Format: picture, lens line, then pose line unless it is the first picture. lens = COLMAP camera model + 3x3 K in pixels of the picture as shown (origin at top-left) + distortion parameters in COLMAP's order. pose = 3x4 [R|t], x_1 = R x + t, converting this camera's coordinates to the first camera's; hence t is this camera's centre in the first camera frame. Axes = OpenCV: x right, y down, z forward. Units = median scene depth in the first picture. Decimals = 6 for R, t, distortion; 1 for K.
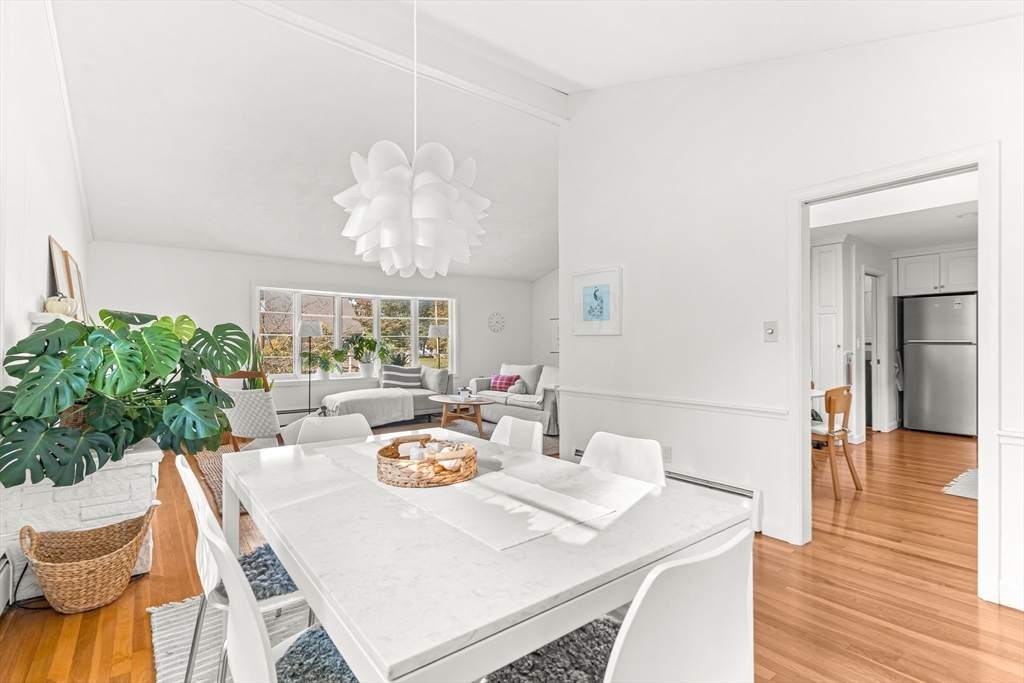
lens RADIAL K [[523.4, 0, 515.1], [0, 523.4, 348.6], [0, 0, 1]] dist [0.025397, 0.001117]
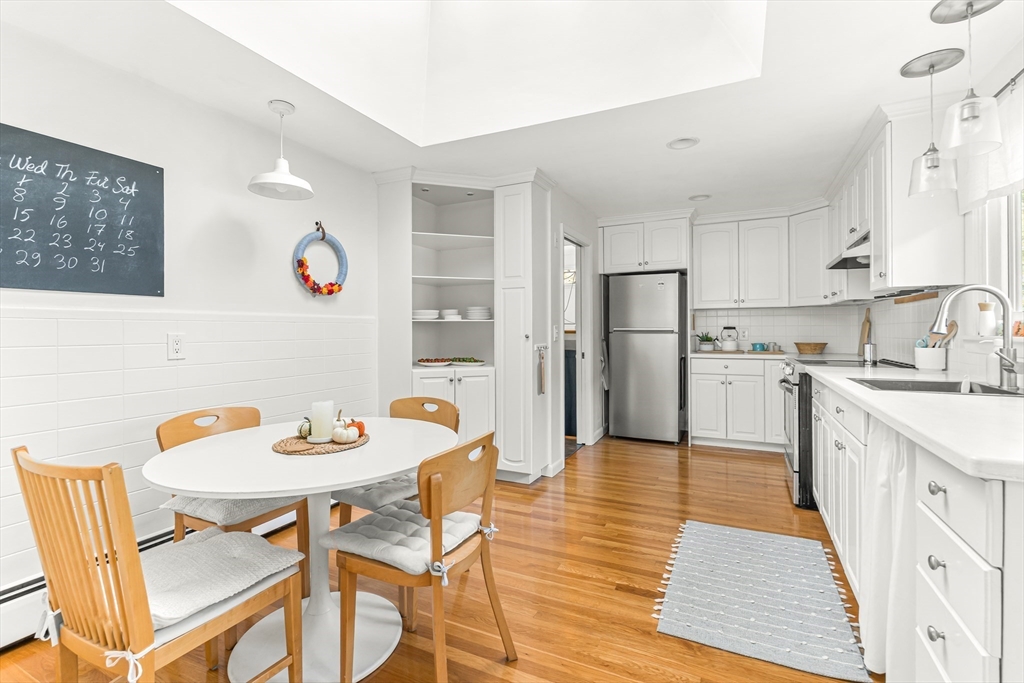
lens RADIAL K [[464.4, 0, 510.9], [0, 464.4, 337.9], [0, 0, 1]] dist [-0.001500, 0.000433]
pose [[0.916195, -0.008486, 0.400642, 0.166094], [0.004177, 0.999924, 0.011628, -0.004809], [-0.400710, -0.008979, 0.916161, 0.219573]]
